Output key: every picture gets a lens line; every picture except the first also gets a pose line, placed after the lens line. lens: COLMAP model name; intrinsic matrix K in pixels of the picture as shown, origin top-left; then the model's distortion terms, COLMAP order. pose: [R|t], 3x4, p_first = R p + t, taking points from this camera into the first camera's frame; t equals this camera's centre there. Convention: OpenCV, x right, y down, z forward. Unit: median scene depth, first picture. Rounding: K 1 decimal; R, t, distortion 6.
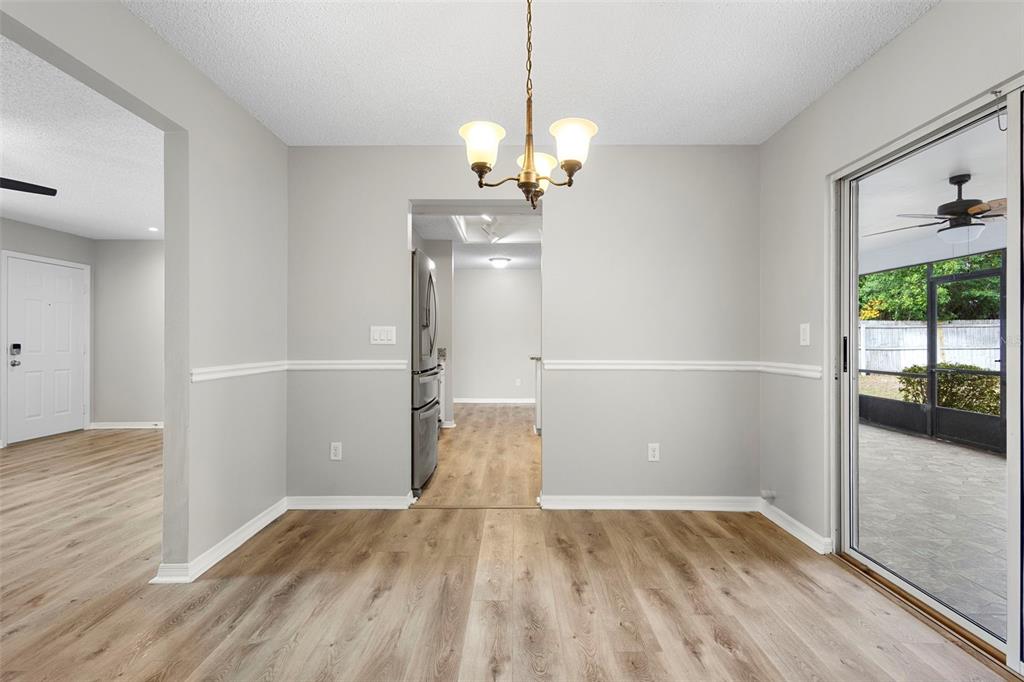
lens RADIAL K [[470.9, 0, 512.0], [0, 470.9, 341.0], [0, 0, 1]] dist [0.011394, -0.004755]
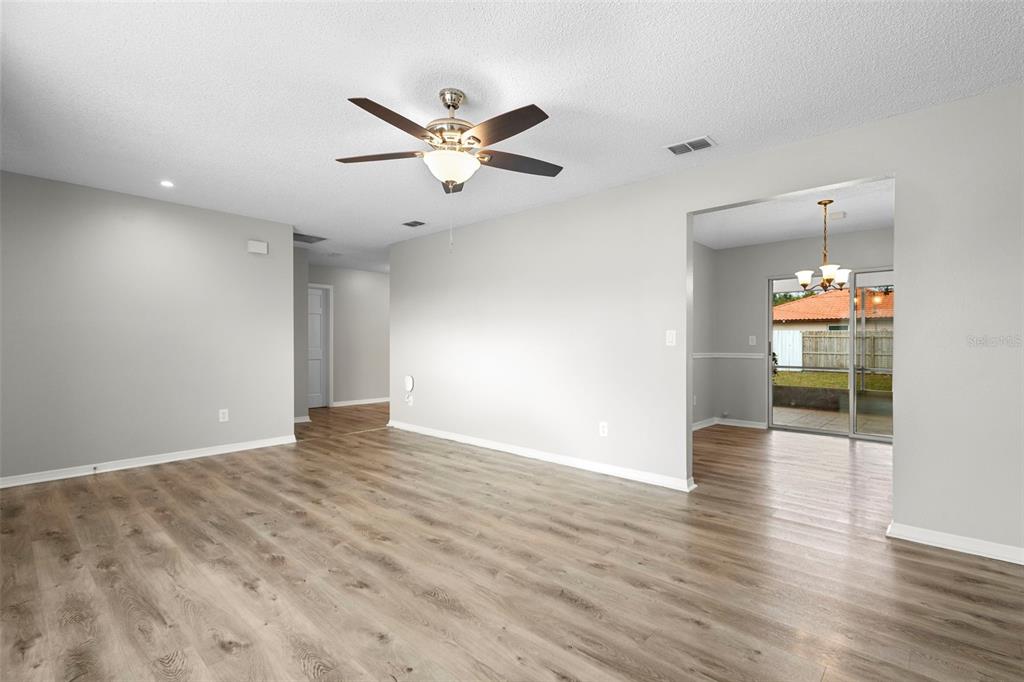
lens RADIAL K [[470.9, 0, 512.0], [0, 470.9, 341.0], [0, 0, 1]] dist [0.011394, -0.004755]
pose [[0.675687, 0.005194, 0.737170, -1.585142], [-0.001866, 0.999984, -0.005335, 0.003417], [-0.737186, 0.002229, 0.675686, 0.236021]]
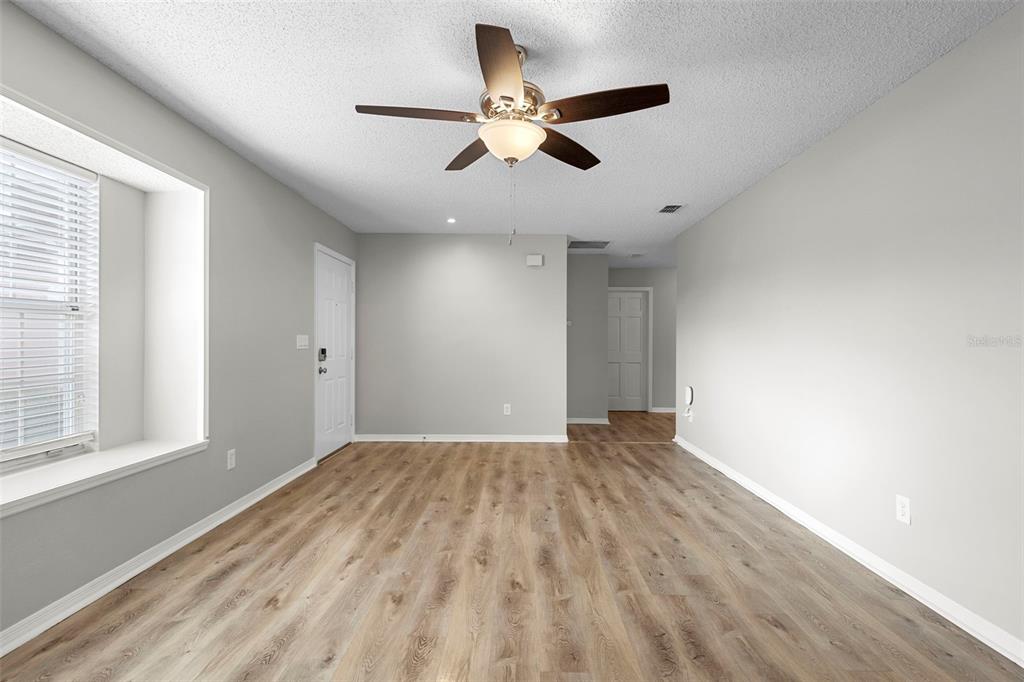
lens RADIAL K [[470.9, 0, 512.0], [0, 470.9, 341.0], [0, 0, 1]] dist [0.011394, -0.004755]
pose [[0.999869, 0.007653, -0.014268, -1.071518], [-0.007698, 0.999966, -0.003105, -0.012045], [0.014244, 0.003214, 0.999893, 0.190891]]
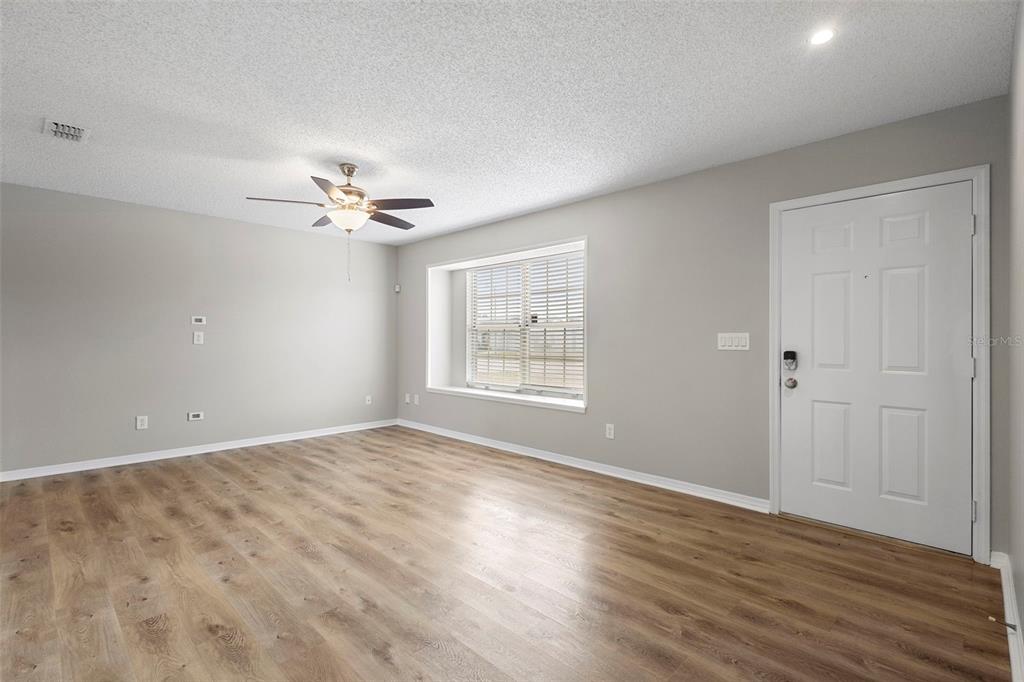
lens RADIAL K [[470.9, 0, 512.0], [0, 470.9, 341.0], [0, 0, 1]] dist [0.011394, -0.004755]
pose [[-0.698686, 0.002949, -0.715422, -0.579436], [-0.001398, 0.999984, 0.005487, -0.015589], [0.715427, 0.004834, -0.698671, 1.840379]]
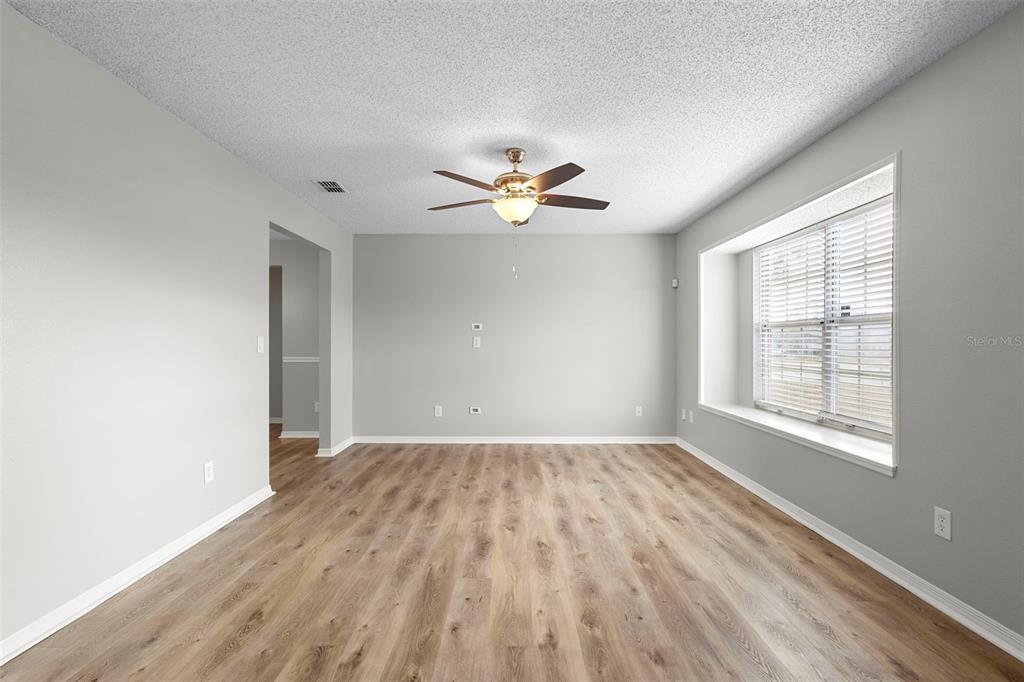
lens RADIAL K [[470.9, 0, 512.0], [0, 470.9, 341.0], [0, 0, 1]] dist [0.011394, -0.004755]
pose [[-0.999998, 0.001743, -0.000271, -1.075391], [0.001744, 0.999992, -0.003520, -0.013893], [0.000265, -0.003521, -0.999994, 1.794157]]
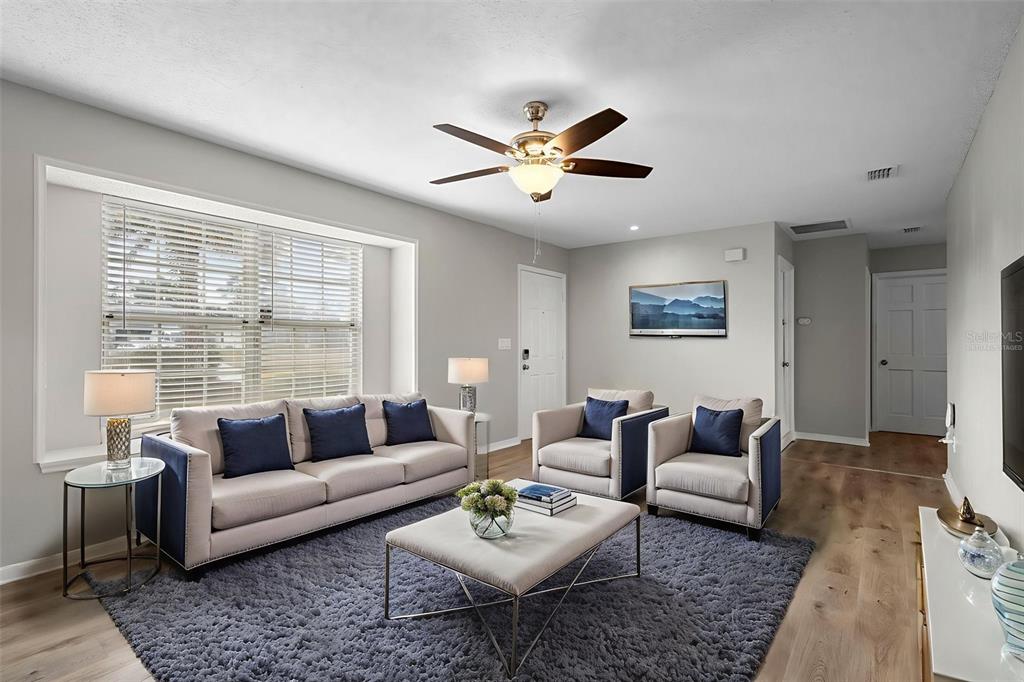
lens RADIAL K [[473.9, 0, 511.3], [0, 473.9, 343.0], [0, 0, 1]] dist [0.012710, -0.004619]
pose [[0.786399, 0.003059, -0.617711, -0.629314], [-0.003707, 0.999993, 0.000233, -0.013548], [0.617707, 0.002107, 0.786405, 0.190166]]
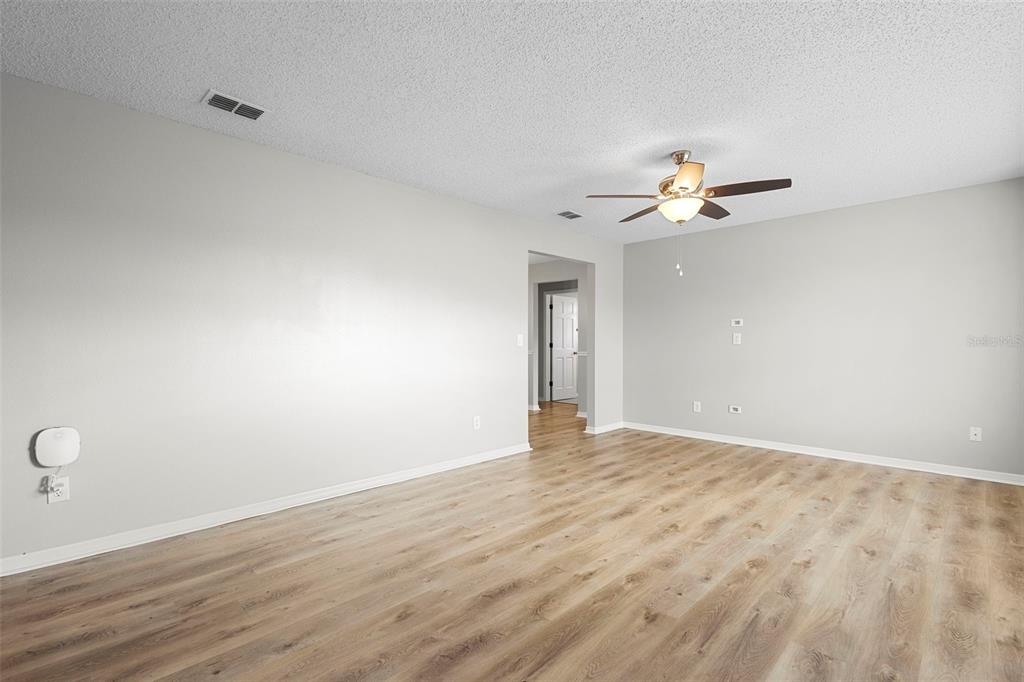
lens RADIAL K [[470.9, 0, 512.0], [0, 470.9, 341.0], [0, 0, 1]] dist [0.011394, -0.004755]
pose [[-0.714190, 0.004635, 0.699937, -1.531494], [0.001098, 0.999984, -0.005501, 0.000524], [-0.699951, -0.003160, -0.714184, 1.803287]]
